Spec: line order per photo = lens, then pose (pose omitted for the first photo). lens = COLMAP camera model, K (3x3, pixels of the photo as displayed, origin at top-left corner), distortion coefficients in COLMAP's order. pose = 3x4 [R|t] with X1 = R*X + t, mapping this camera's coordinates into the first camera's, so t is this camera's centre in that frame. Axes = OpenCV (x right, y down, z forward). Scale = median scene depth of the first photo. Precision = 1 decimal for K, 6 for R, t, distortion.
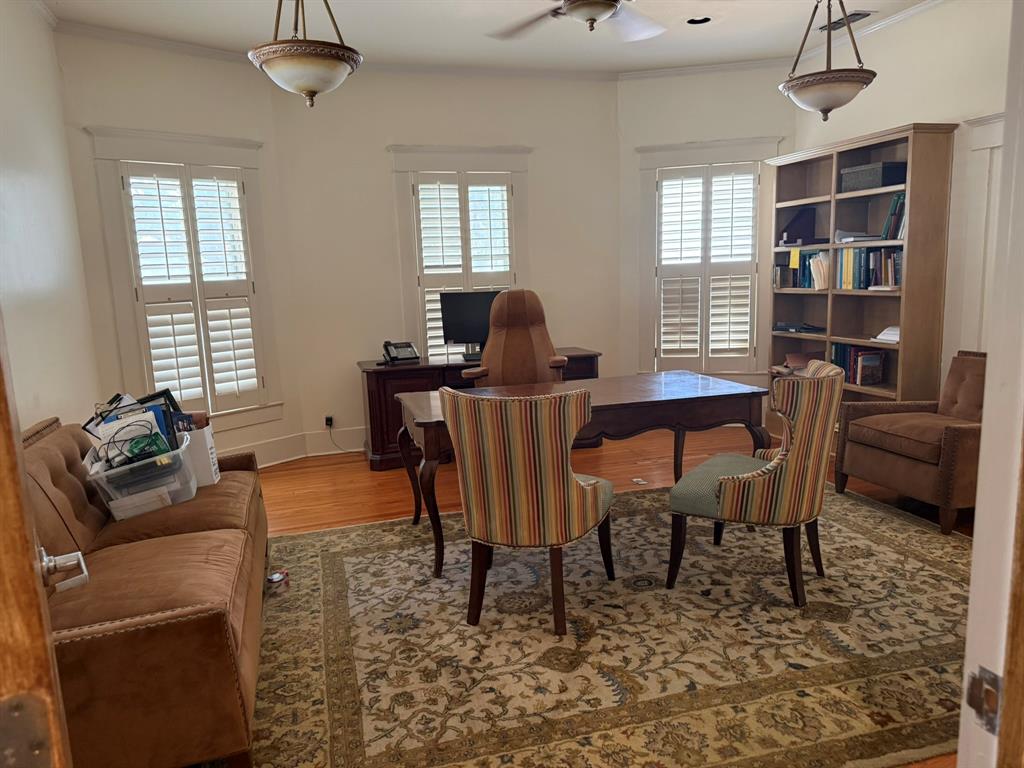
lens RADIAL K [[732.0, 0, 512.0], [0, 732.0, 384.0], [0, 0, 1]] dist [0.062197, -0.108863]
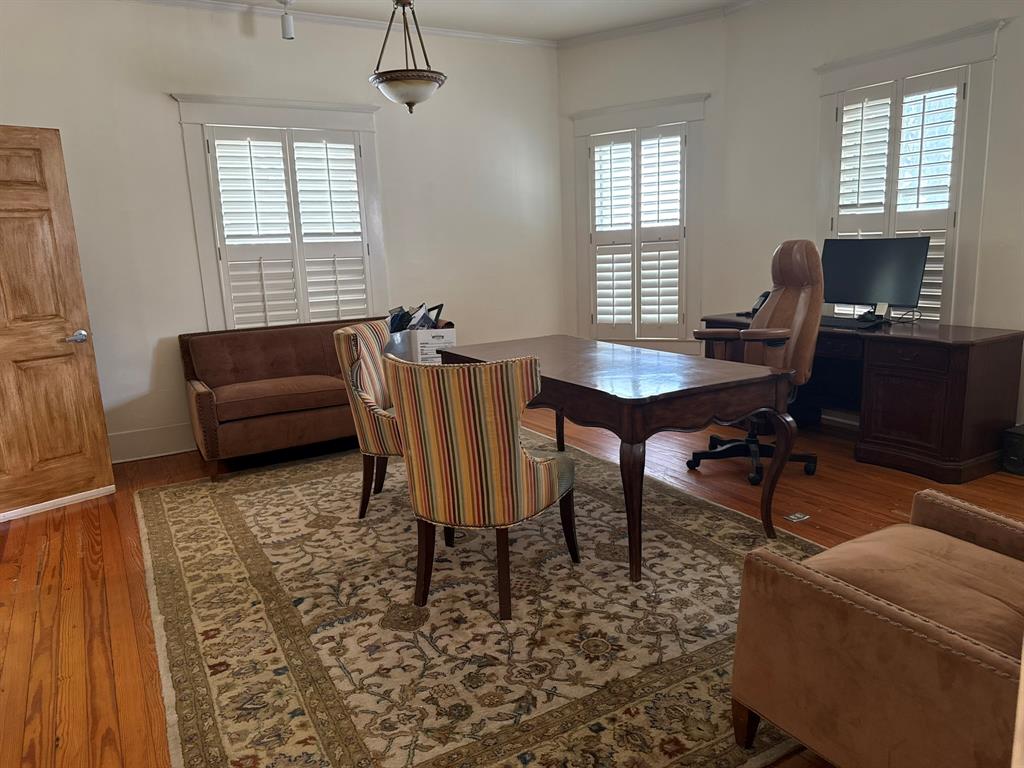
lens RADIAL K [[732.0, 0, 512.0], [0, 732.0, 384.0], [0, 0, 1]] dist [0.062197, -0.108863]
pose [[0.230448, 0.207949, -0.950606, 1.195779], [-0.111152, 0.976130, 0.186587, -0.148106], [0.966716, 0.062663, 0.248061, 0.839874]]
